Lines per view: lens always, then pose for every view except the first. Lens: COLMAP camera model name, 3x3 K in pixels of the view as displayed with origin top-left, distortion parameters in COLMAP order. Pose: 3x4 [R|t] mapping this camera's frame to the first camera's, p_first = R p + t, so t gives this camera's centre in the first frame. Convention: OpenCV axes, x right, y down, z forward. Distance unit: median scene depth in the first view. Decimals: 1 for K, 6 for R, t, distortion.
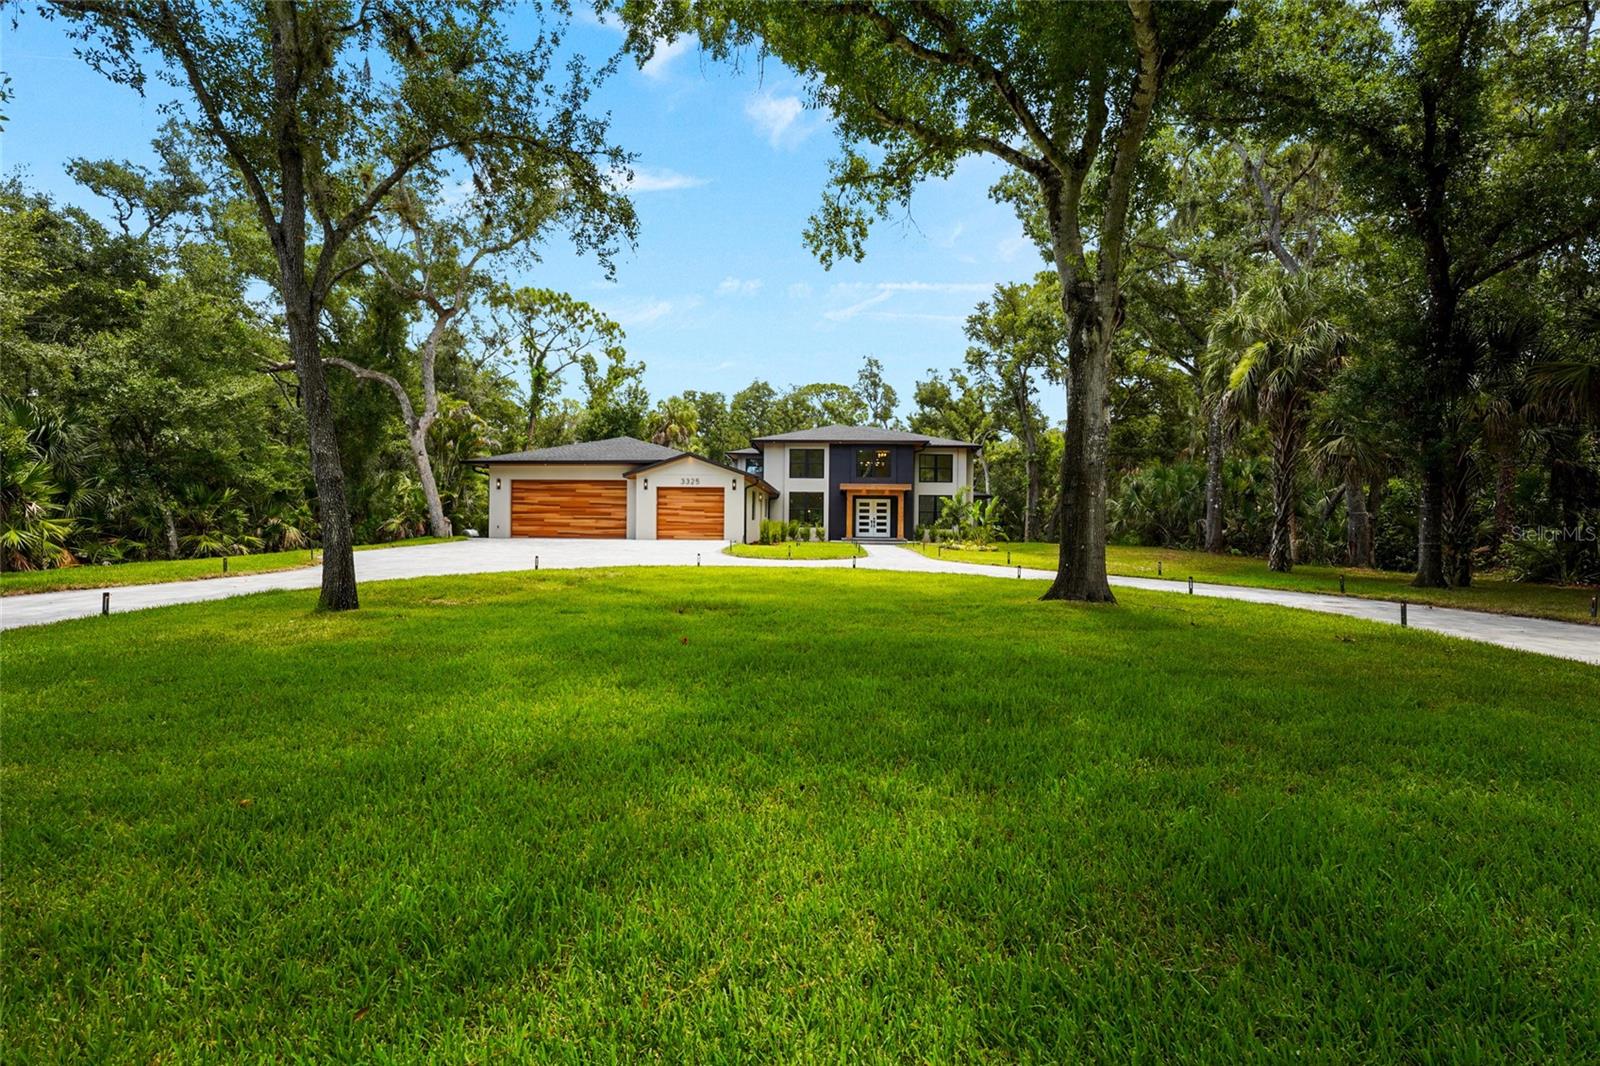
lens RADIAL K [[732.3, 0, 810.0], [0, 732.3, 529.2], [0, 0, 1]] dist [-0.002545, -0.000101]
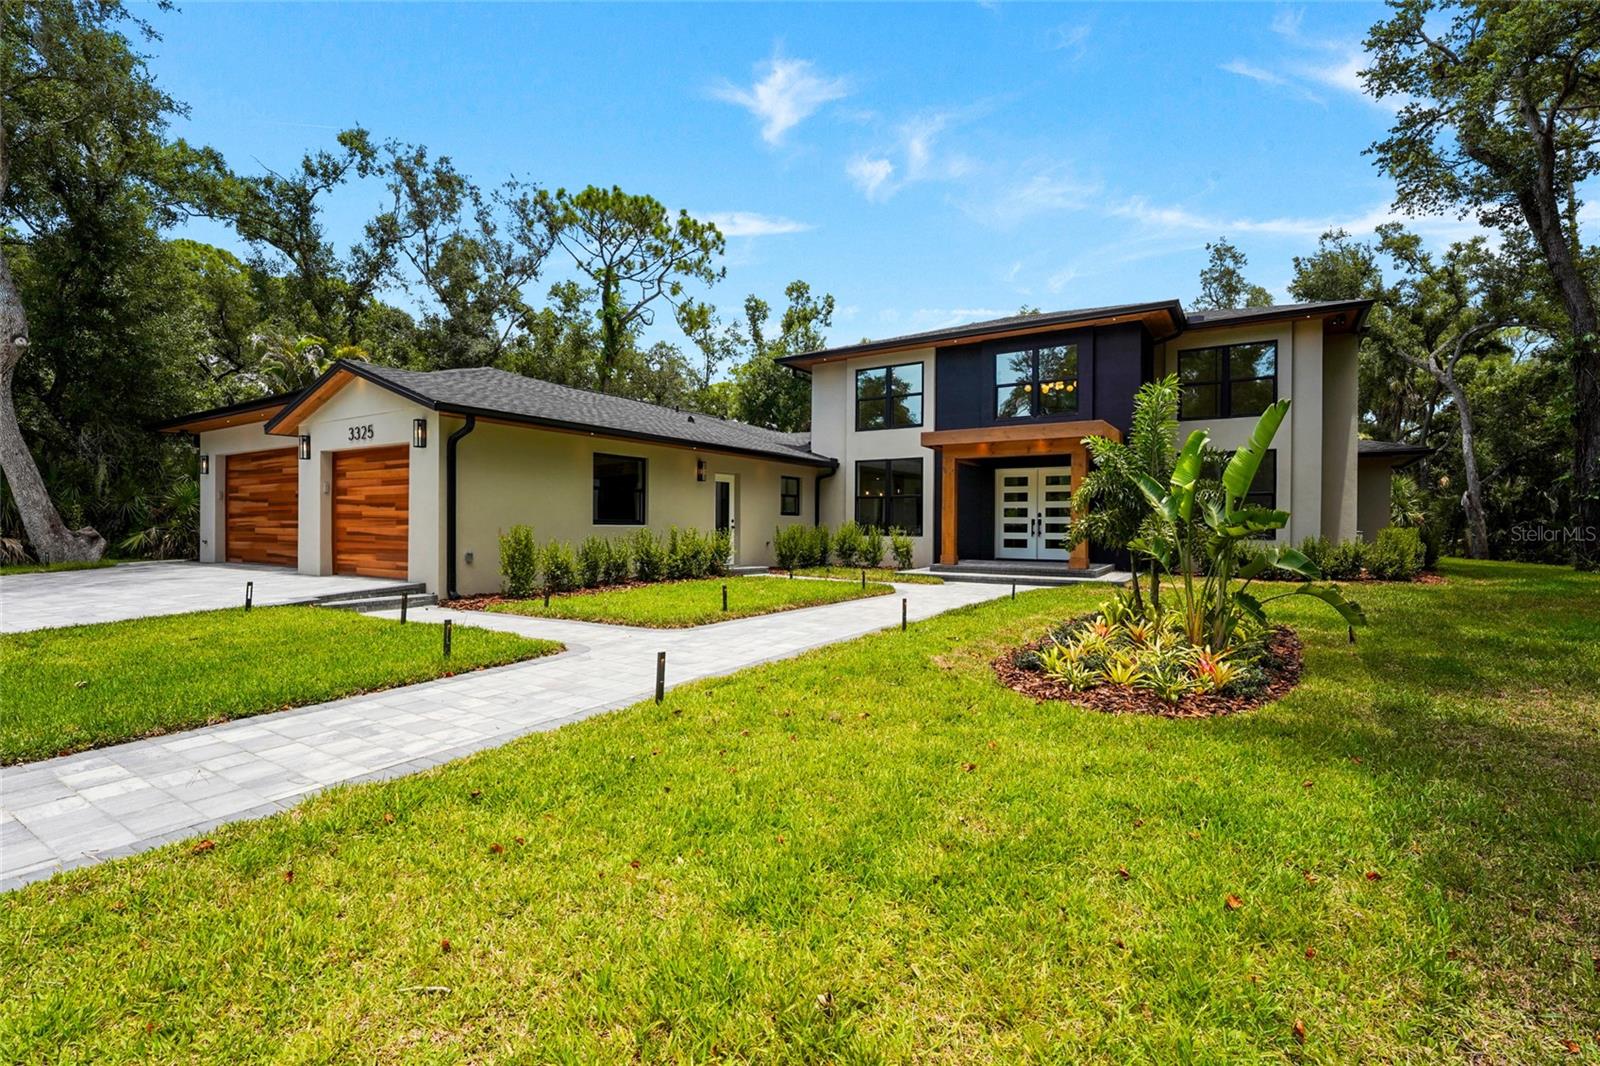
lens RADIAL K [[732.3, 0, 810.0], [0, 732.3, 529.2], [0, 0, 1]] dist [-0.002545, -0.000101]
pose [[0.857460, -0.006454, -0.514511, 0.189346], [0.008053, 0.999967, 0.000876, -0.007802], [0.514488, -0.004895, 0.857484, 0.576688]]
